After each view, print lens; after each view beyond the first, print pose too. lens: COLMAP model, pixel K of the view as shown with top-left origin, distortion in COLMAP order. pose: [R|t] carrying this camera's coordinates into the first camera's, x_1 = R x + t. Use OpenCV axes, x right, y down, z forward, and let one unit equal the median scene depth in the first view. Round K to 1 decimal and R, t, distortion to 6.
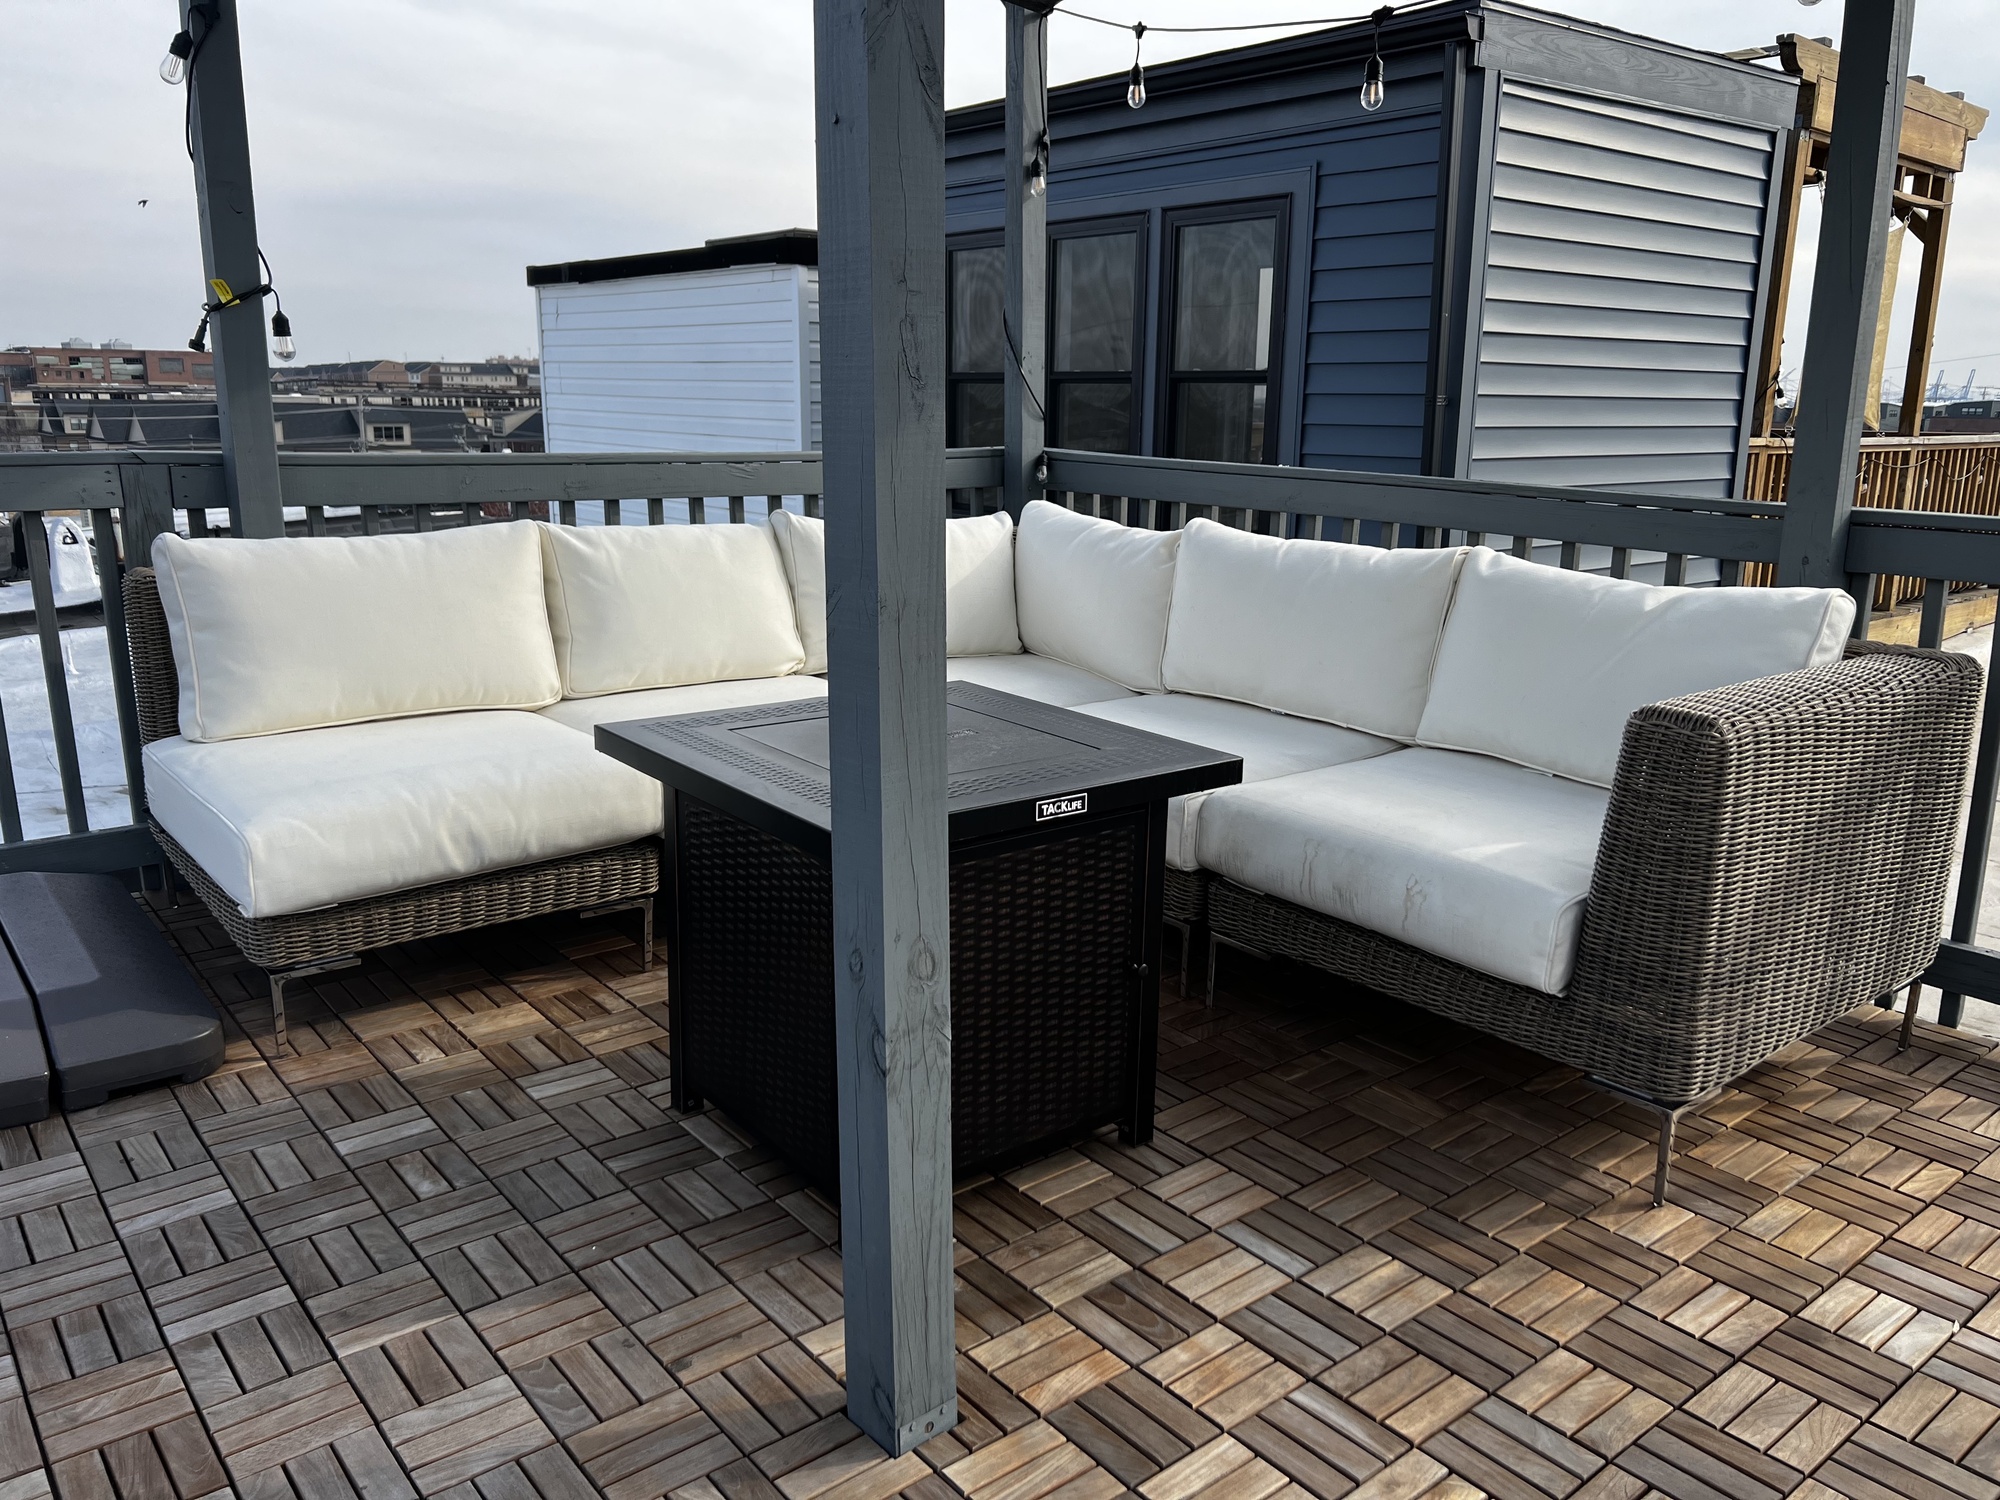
lens RADIAL K [[1515.0, 0, 1005.9], [0, 1515.0, 726.6], [0, 0, 1]] dist [0.022586, -0.006777]
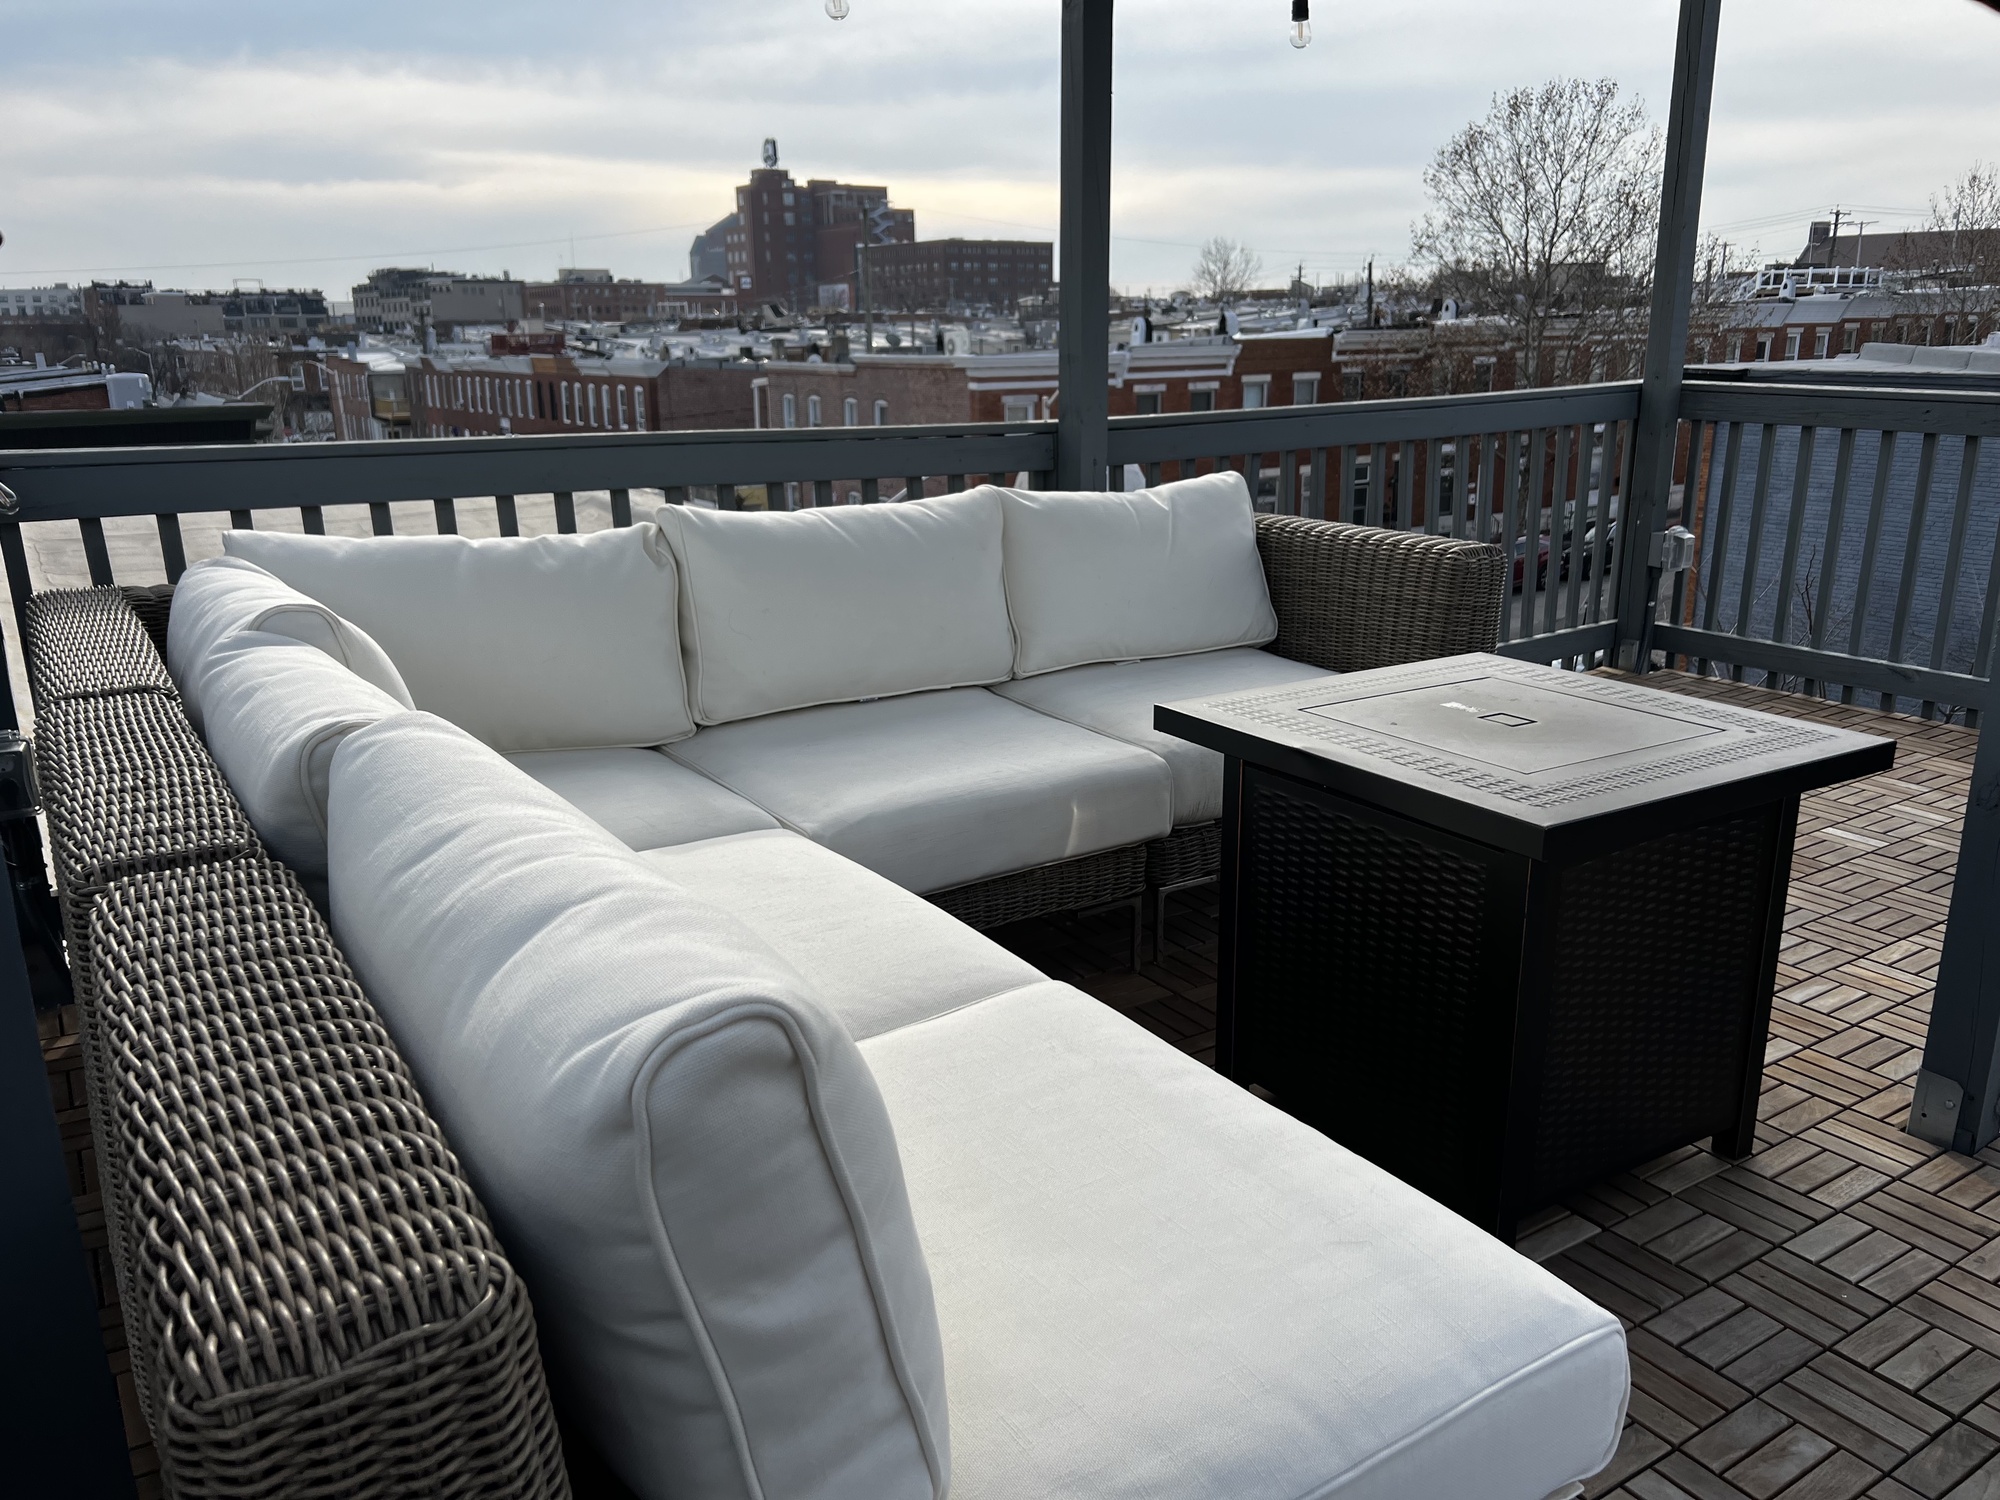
lens RADIAL K [[1515.9, 0, 1000.0], [0, 1515.9, 750.0], [0, 0, 1]] dist [0.021655, -0.015180]
pose [[0.104829, -0.283214, 0.953310, -0.671274], [0.223917, 0.940699, 0.254845, -0.191293], [-0.968954, 0.186747, 0.162029, 0.777504]]
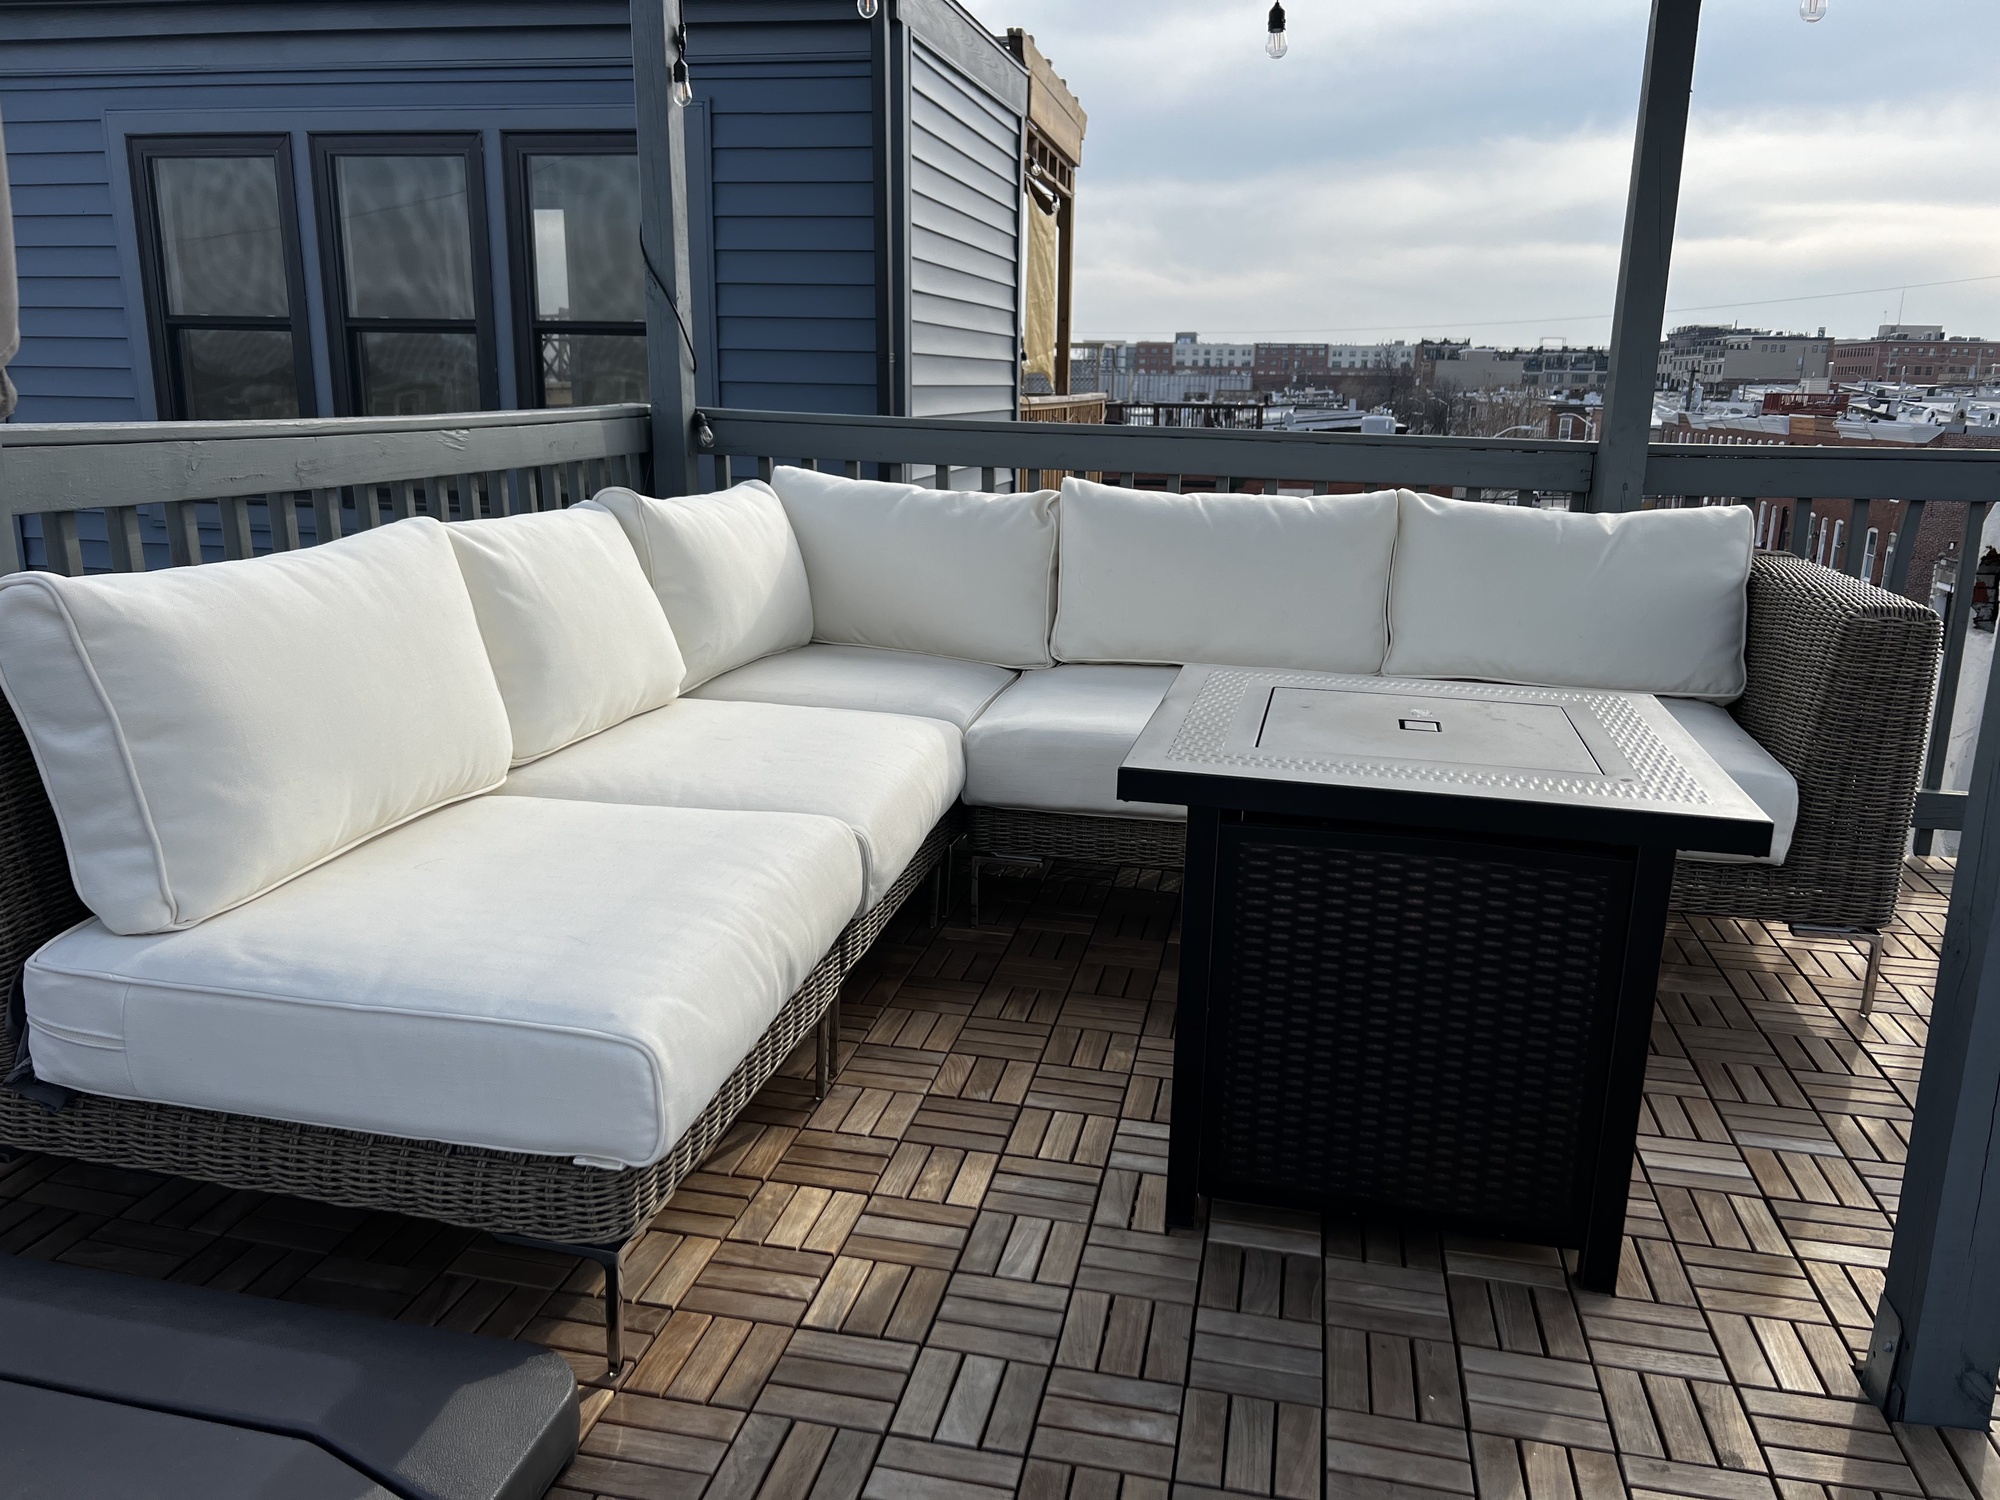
lens RADIAL K [[1515.9, 0, 1000.0], [0, 1515.9, 750.0], [0, 0, 1]] dist [0.021655, -0.015180]
pose [[0.776517, -0.151294, 0.611663, -0.537893], [0.128678, 0.988364, 0.081112, -0.054601], [-0.616818, 0.015723, 0.786949, 0.304717]]
